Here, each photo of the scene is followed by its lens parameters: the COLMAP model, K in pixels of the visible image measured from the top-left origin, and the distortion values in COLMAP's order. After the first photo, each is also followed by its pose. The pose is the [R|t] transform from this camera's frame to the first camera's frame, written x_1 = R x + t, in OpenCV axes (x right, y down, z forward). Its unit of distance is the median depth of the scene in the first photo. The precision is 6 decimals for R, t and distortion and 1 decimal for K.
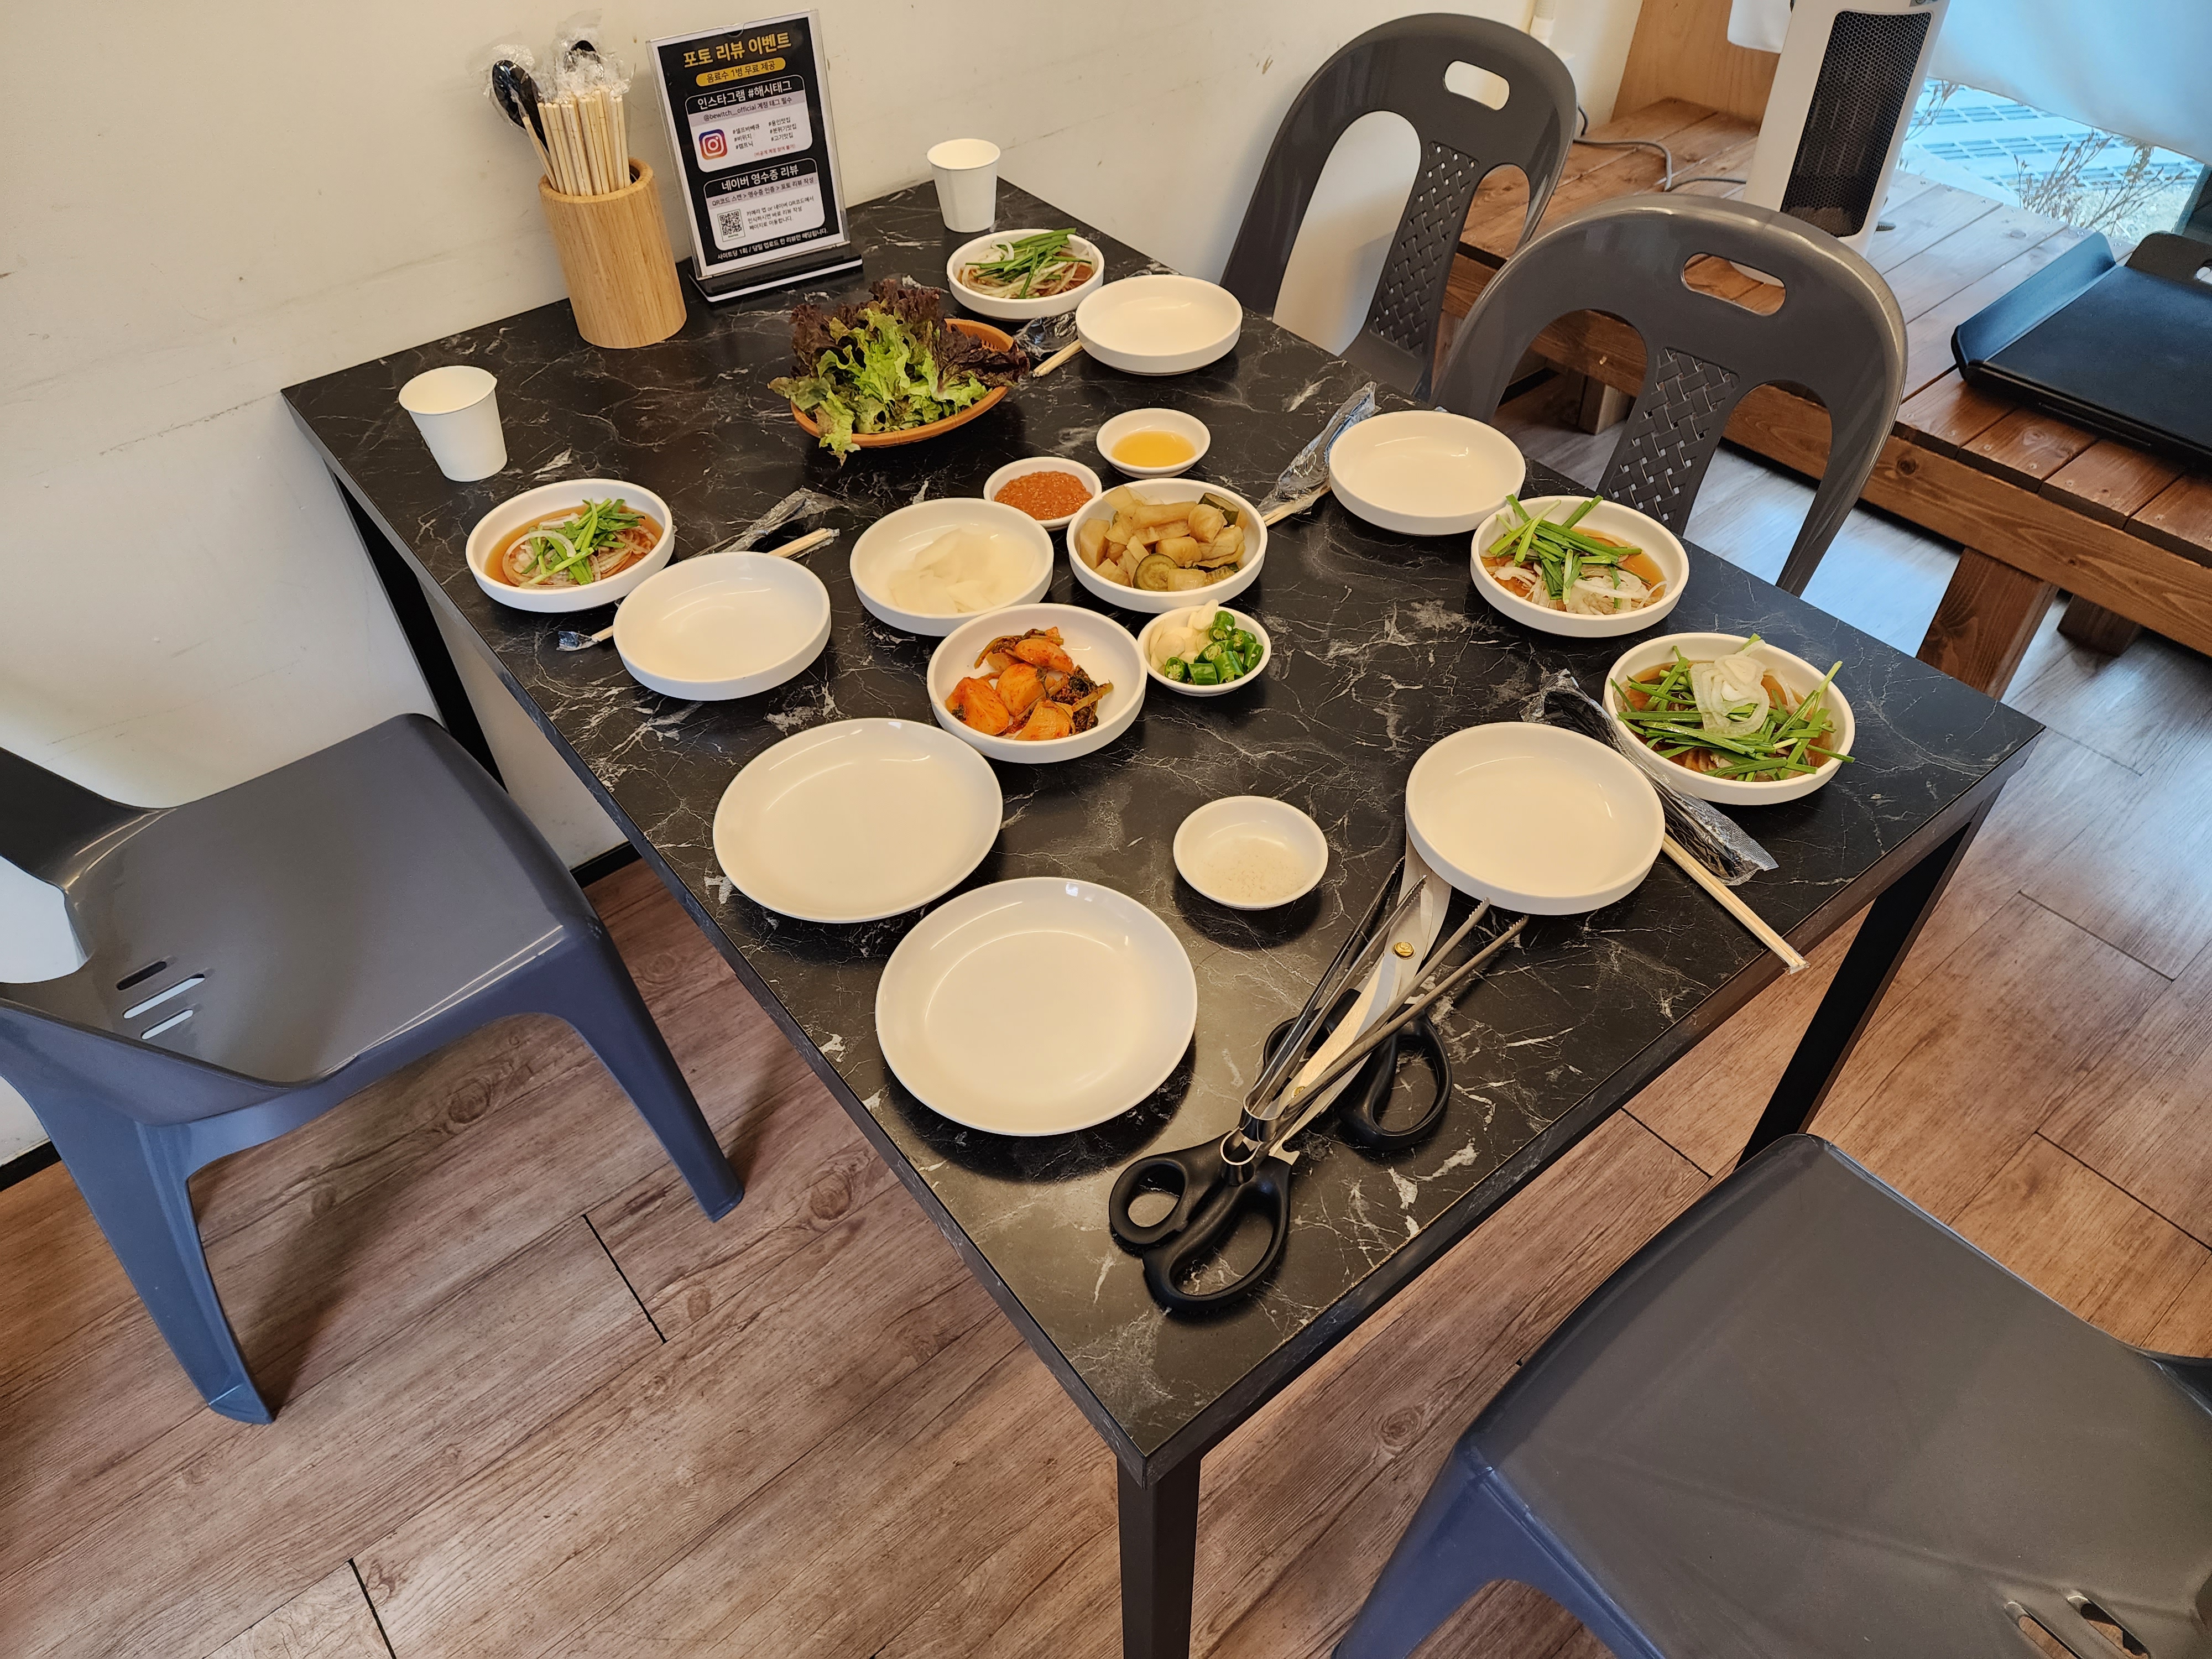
lens RADIAL K [[1461.9, 0, 1156.0], [0, 1461.9, 761.4], [0, 0, 1]] dist [0.053847, -0.036718]
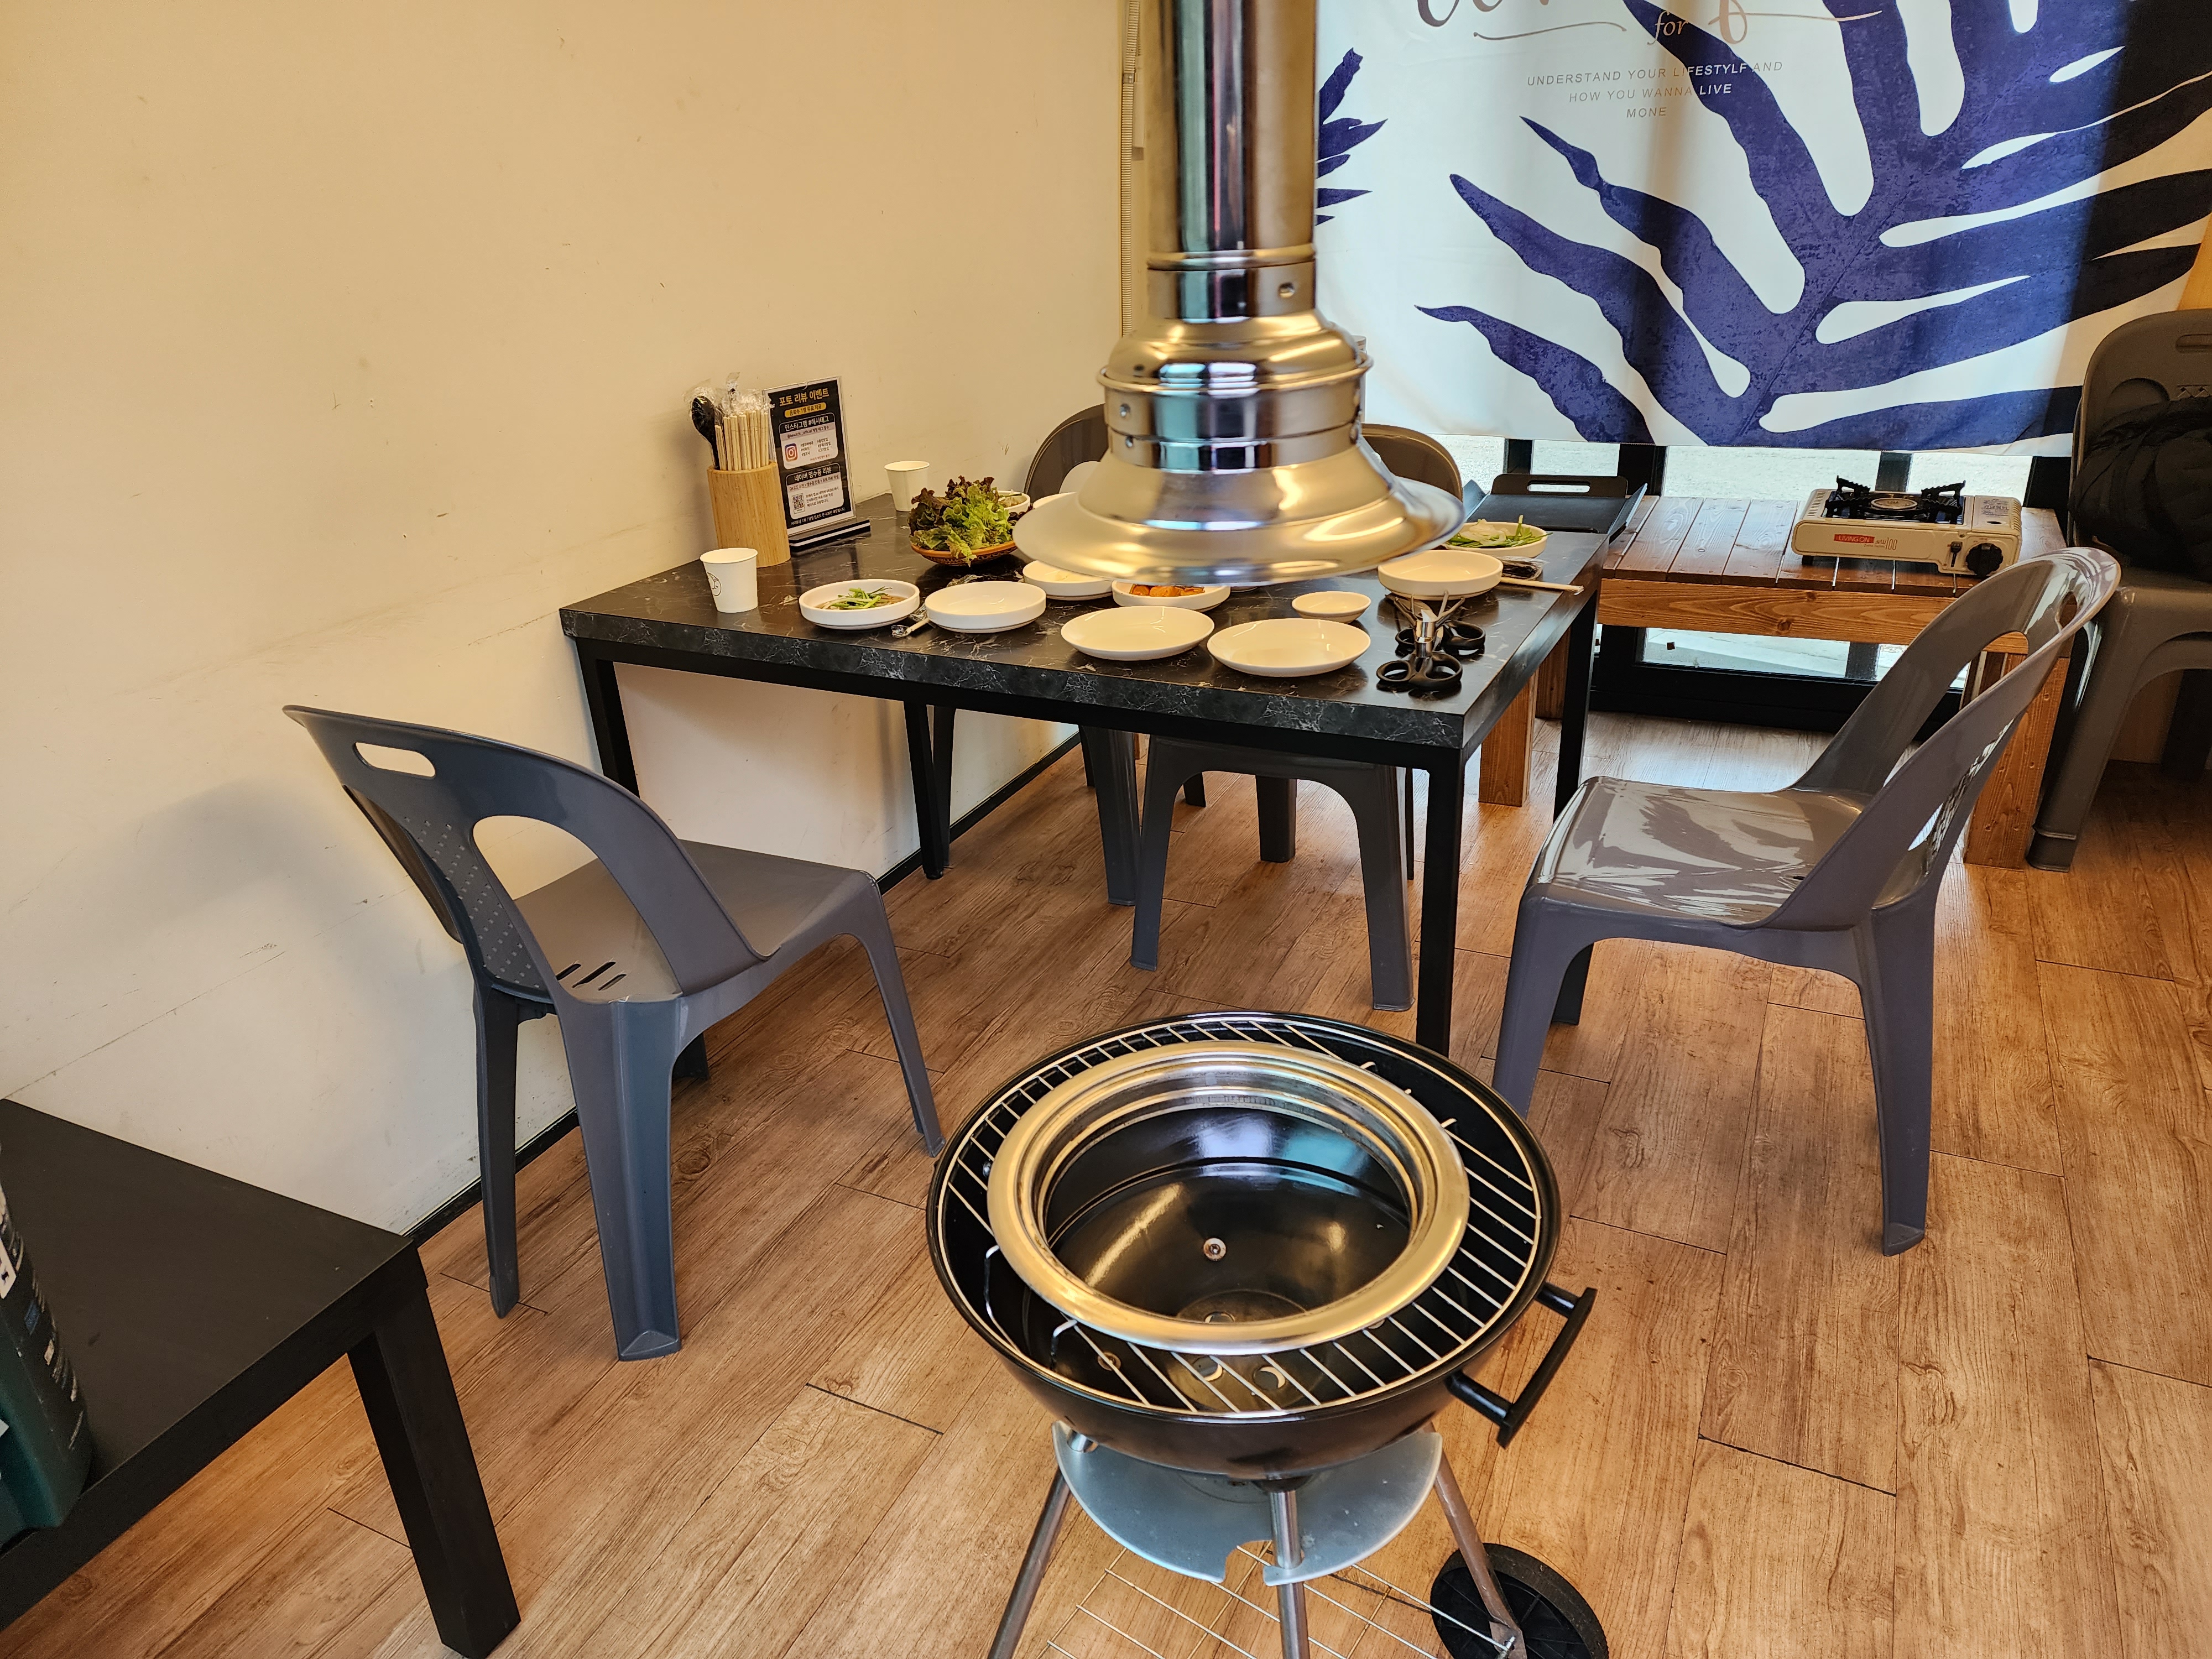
lens RADIAL K [[1461.9, 0, 1101.4], [0, 1461.9, 847.3], [0, 0, 1]] dist [0.053847, -0.036718]
pose [[0.907870, -0.193258, 0.372052, -0.666371], [0.313259, 0.902483, -0.295622, 0.551857], [-0.278639, 0.384935, 0.879878, -0.345821]]
